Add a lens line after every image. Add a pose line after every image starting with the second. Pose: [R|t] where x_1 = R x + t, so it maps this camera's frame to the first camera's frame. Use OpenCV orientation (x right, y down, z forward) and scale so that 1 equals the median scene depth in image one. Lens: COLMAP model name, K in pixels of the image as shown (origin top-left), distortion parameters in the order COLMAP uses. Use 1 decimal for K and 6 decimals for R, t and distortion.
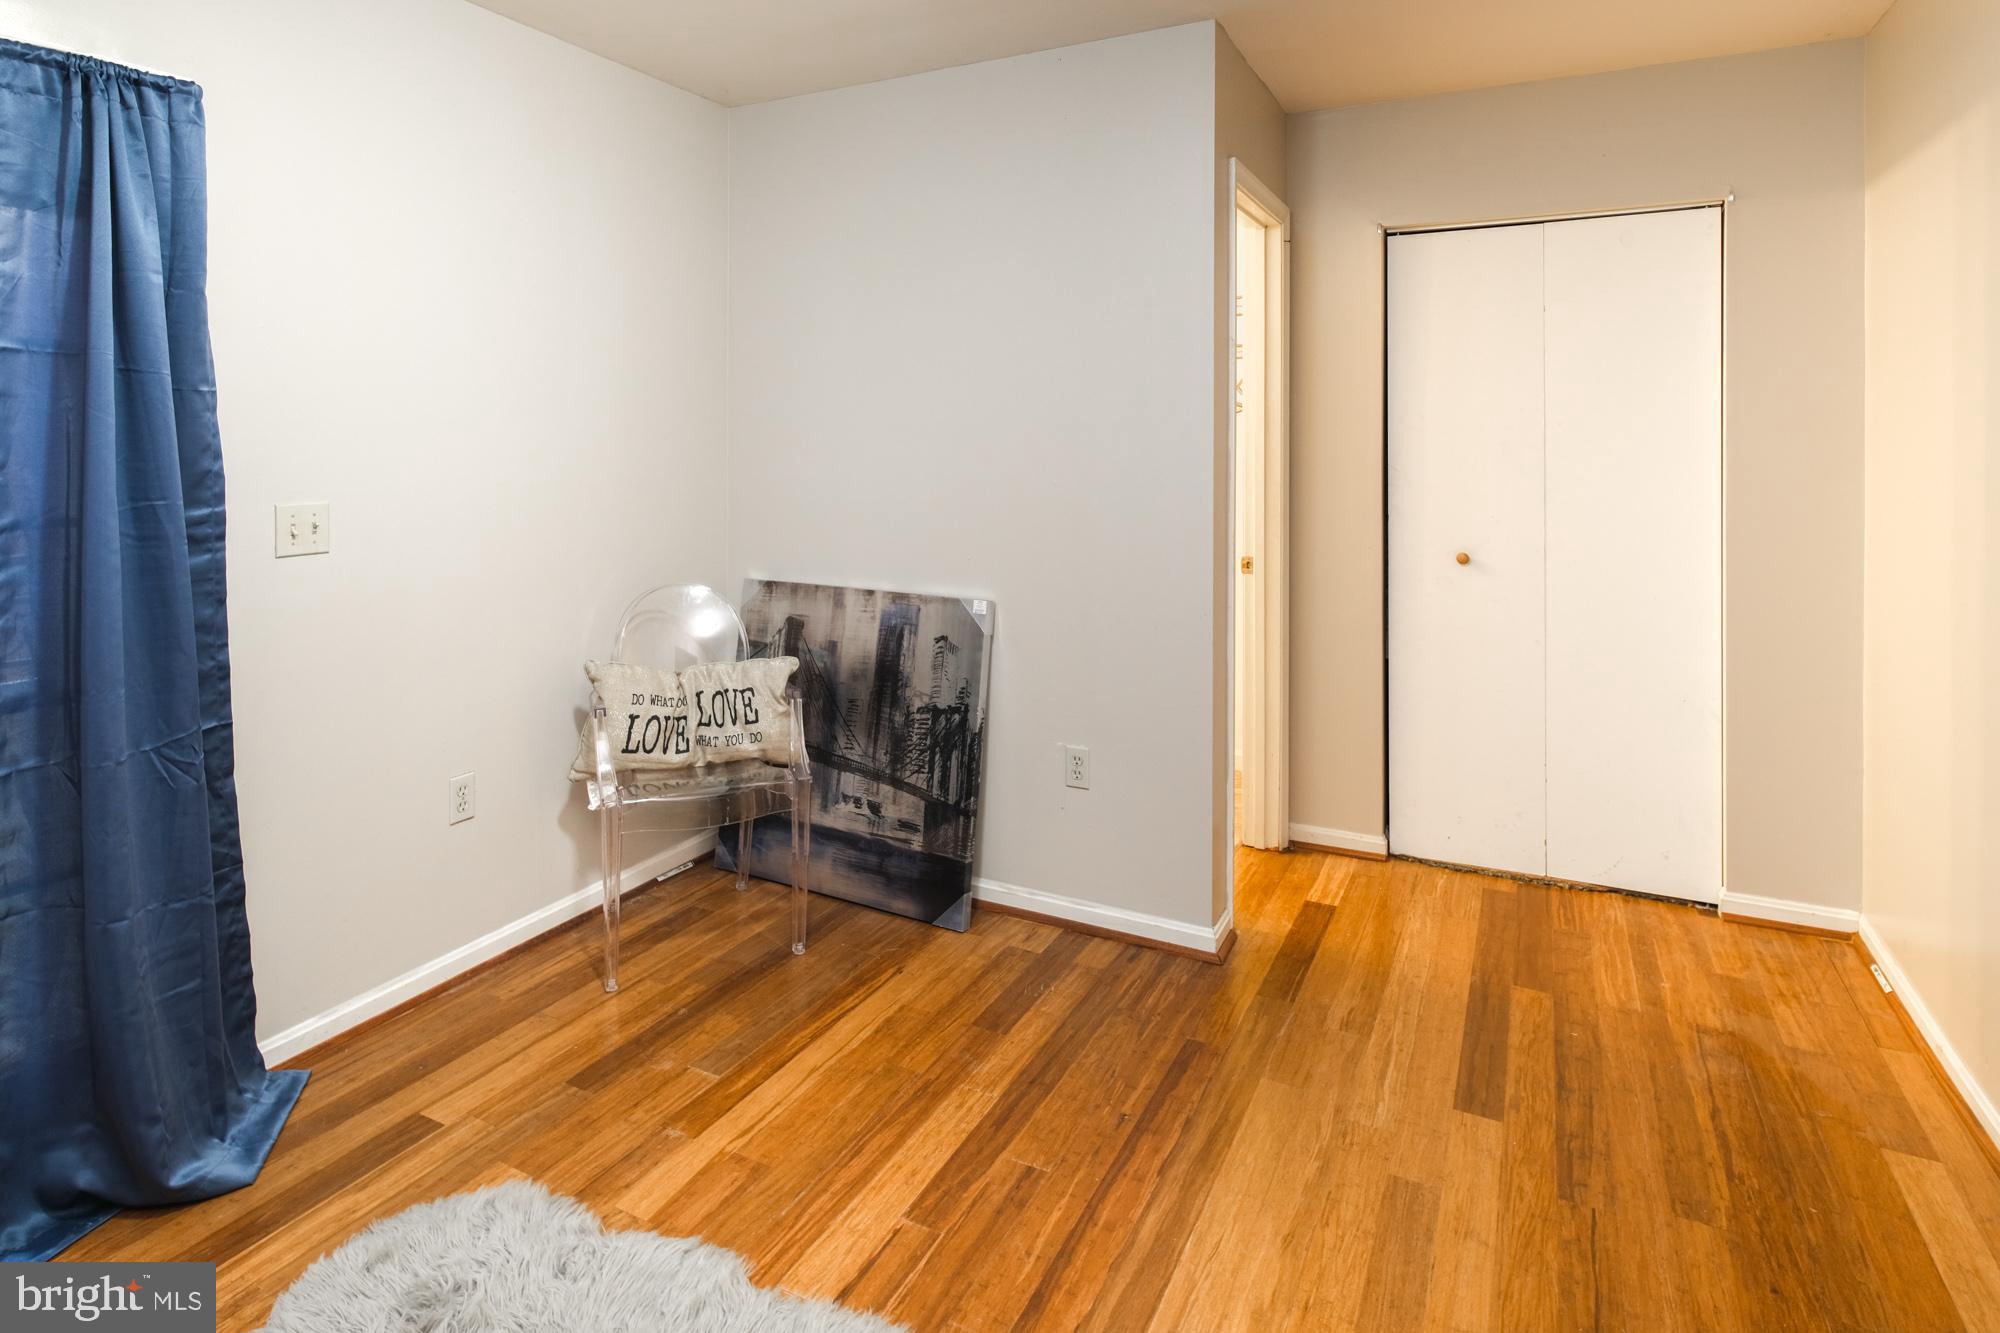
lens RADIAL K [[1073.7, 0, 981.8], [0, 1073.7, 449.2], [0, 0, 1]] dist [-0.001023, 0.000344]
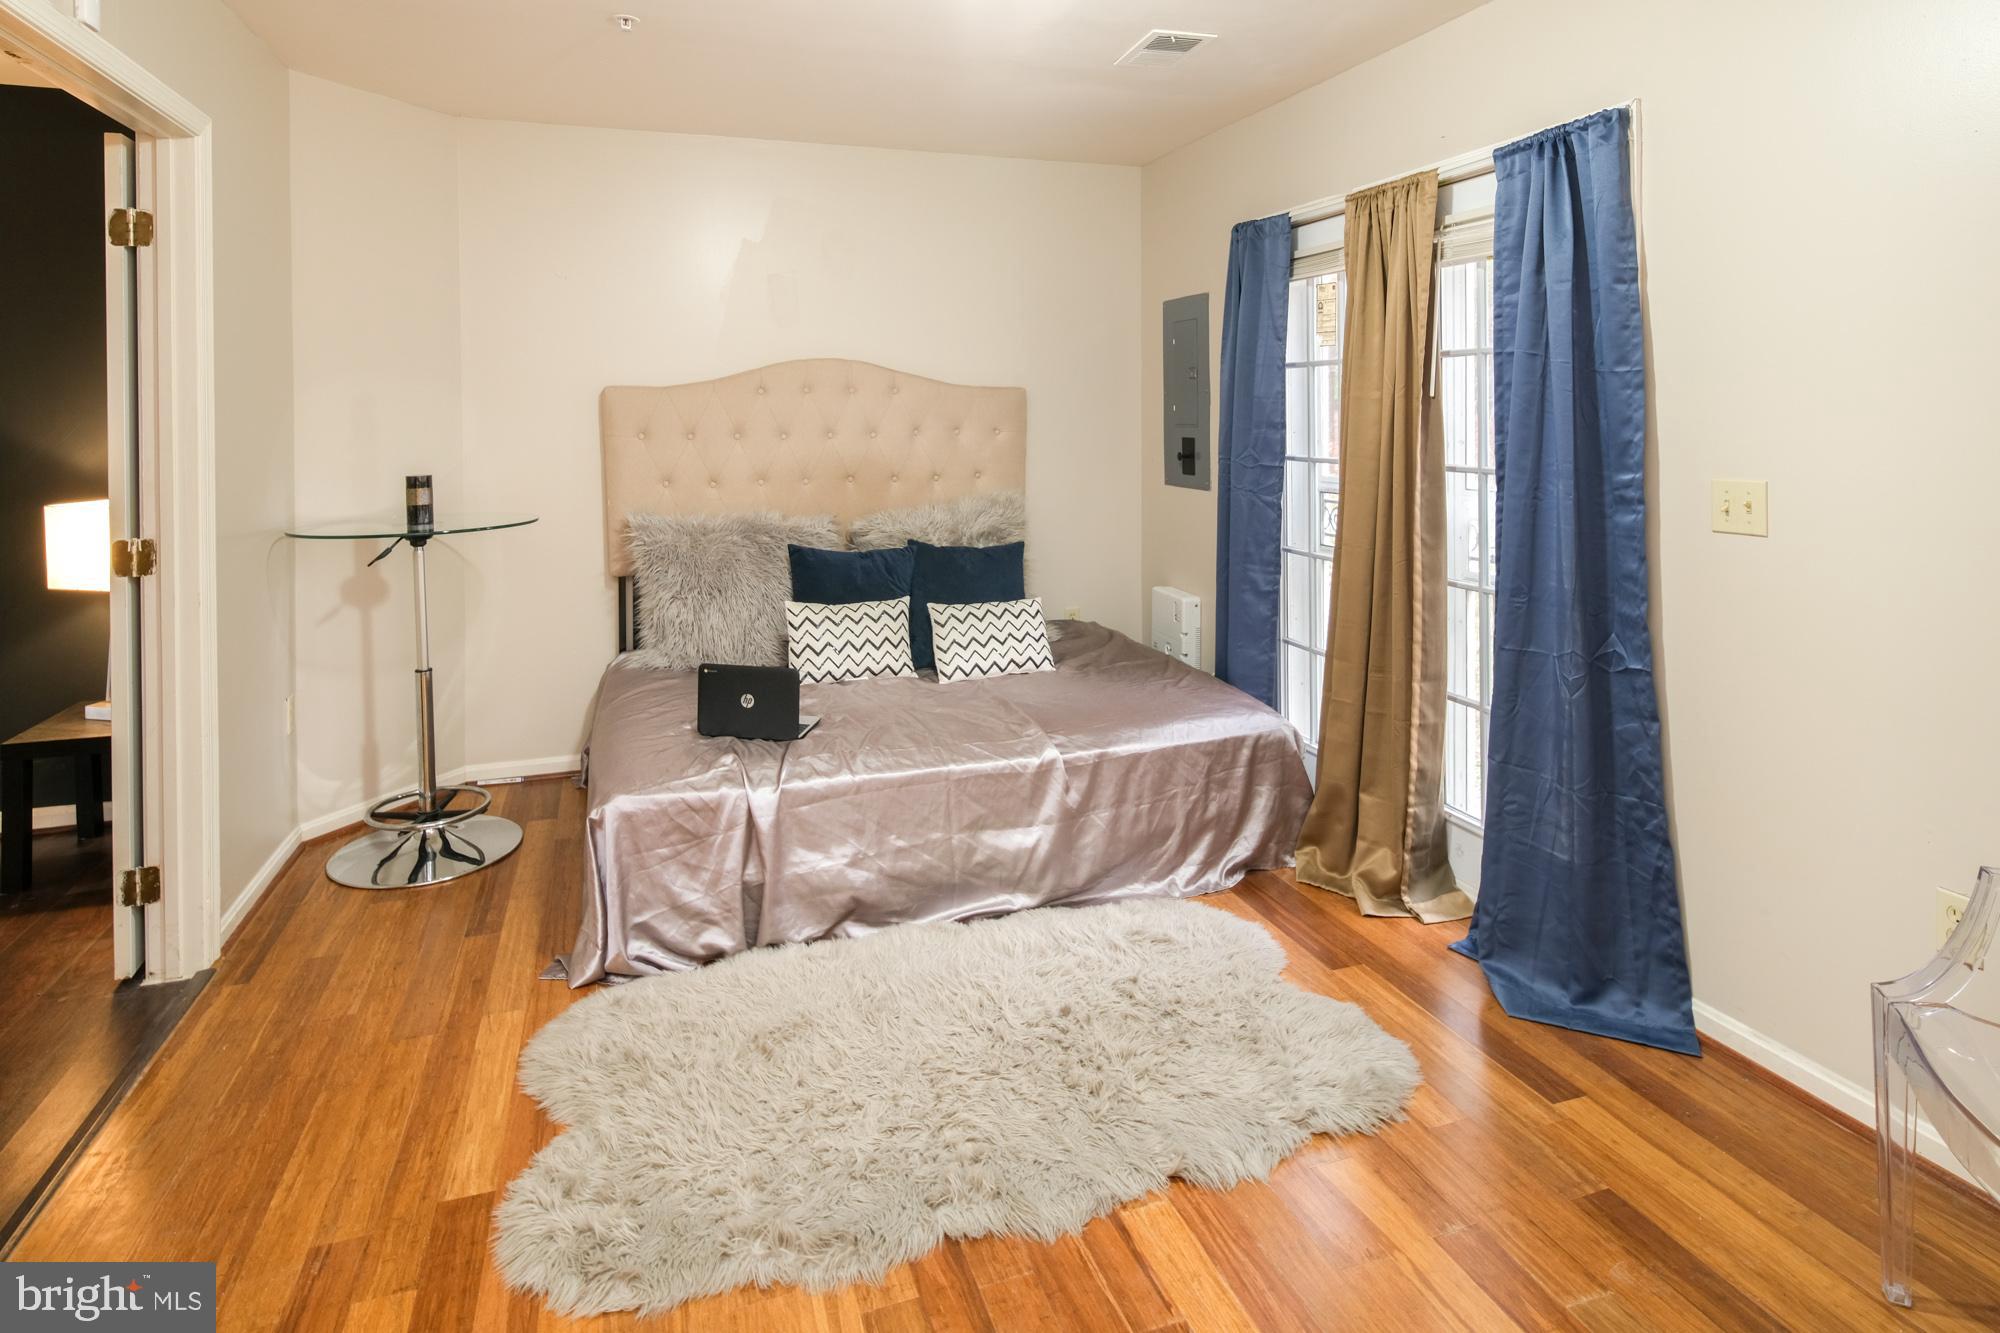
lens RADIAL K [[1073.7, 0, 985.6], [0, 1073.7, 413.8], [0, 0, 1]] dist [-0.001023, 0.000344]
pose [[-0.690253, 0.005295, -0.723549, 0.410224], [0.001378, 0.999981, 0.006004, -0.011864], [0.723567, 0.003147, -0.690247, 0.923614]]
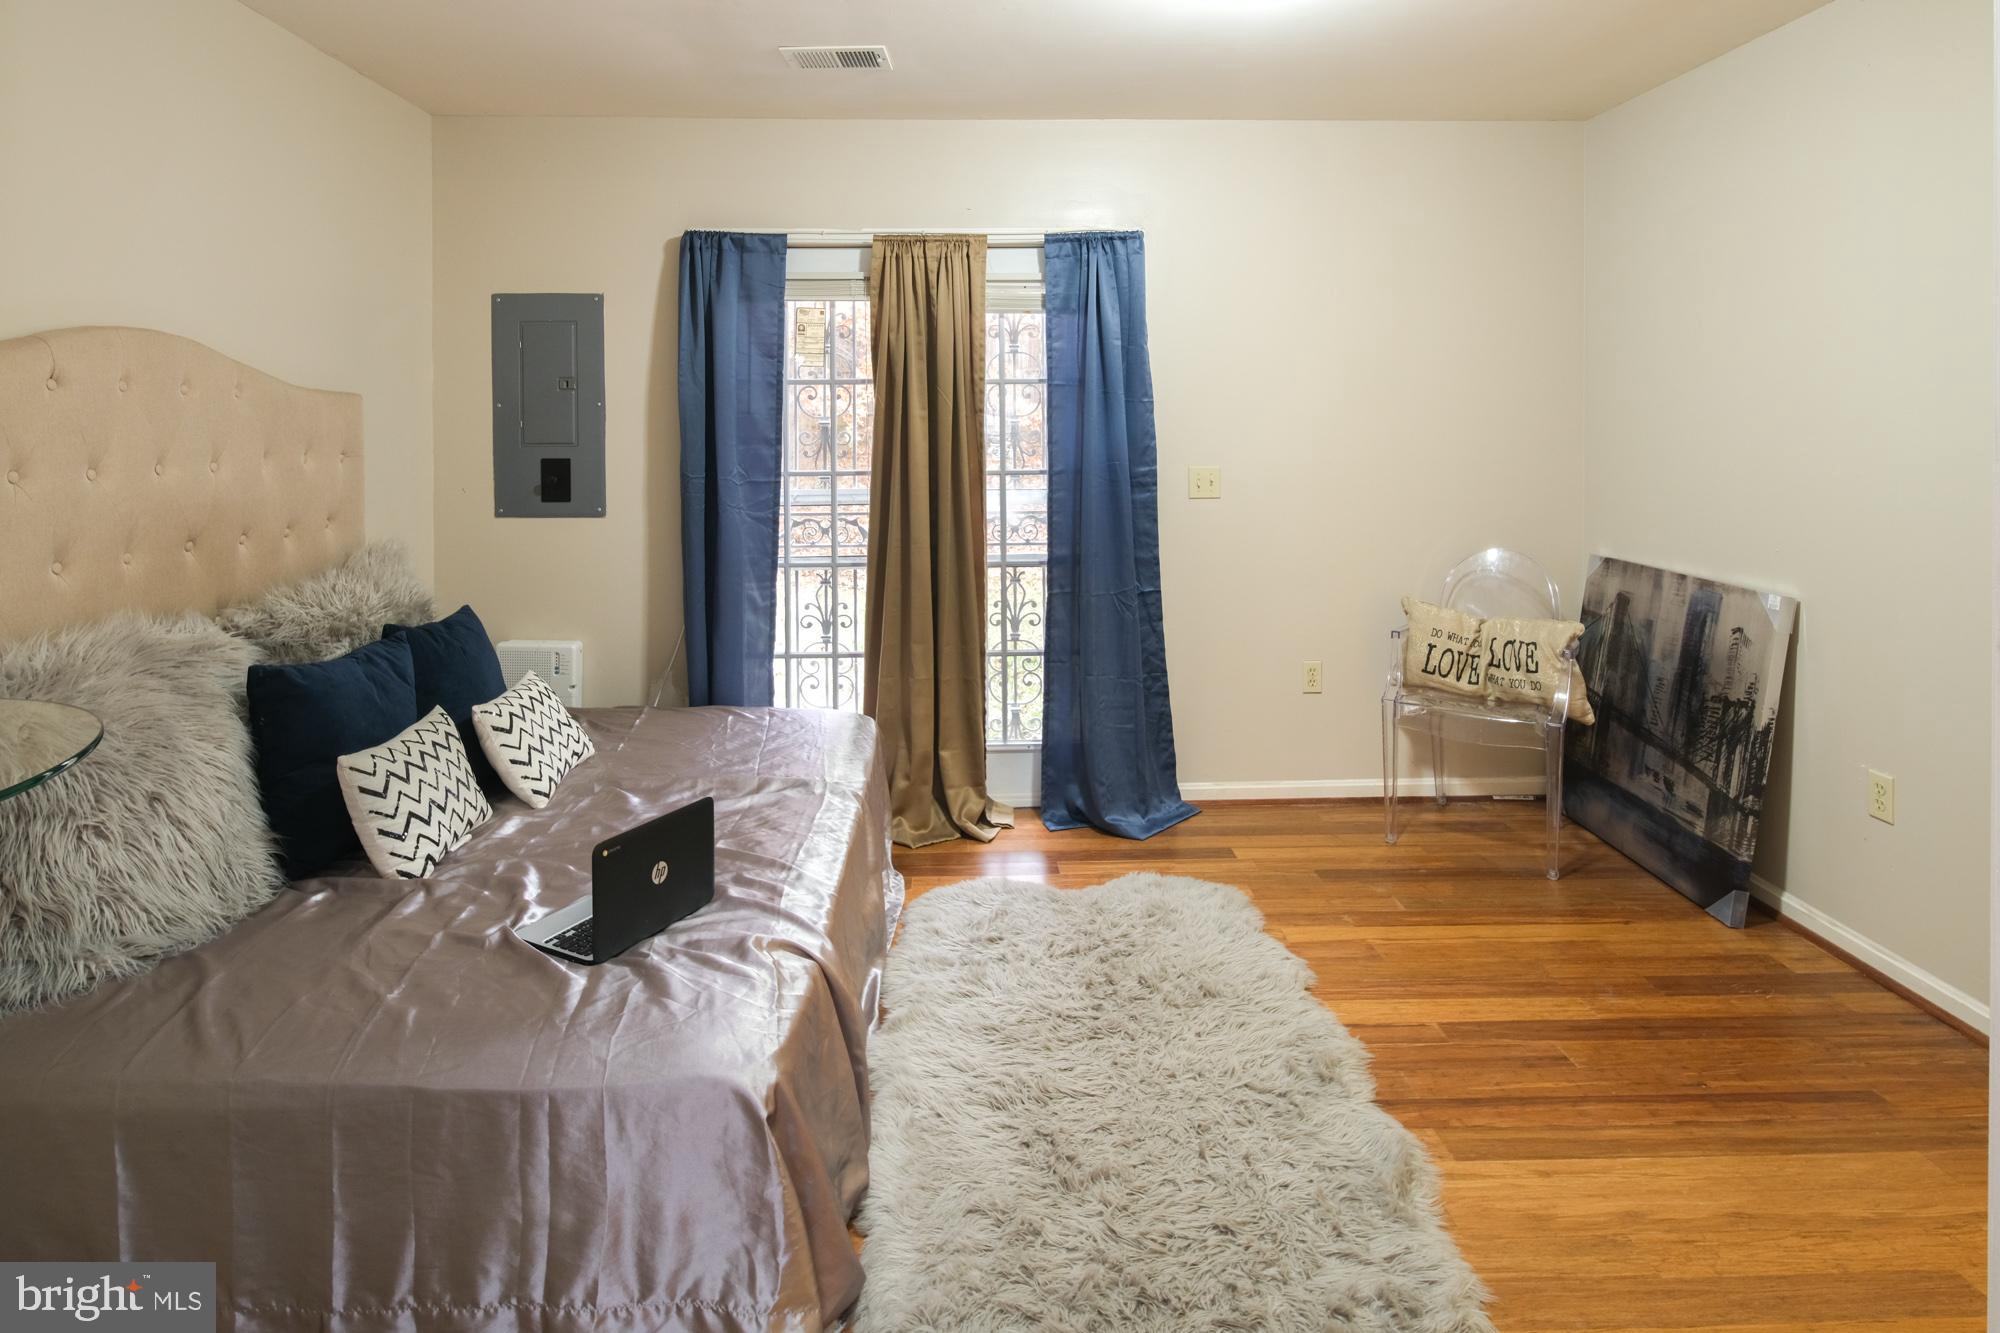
lens RADIAL K [[1073.7, 0, 982.5], [0, 1073.7, 433.1], [0, 0, 1]] dist [-0.001023, 0.000344]
pose [[0.488247, 0.004494, -0.872694, 0.498253], [-0.001146, 0.999989, 0.004508, -0.006294], [0.872705, -0.001201, 0.488247, -0.076476]]
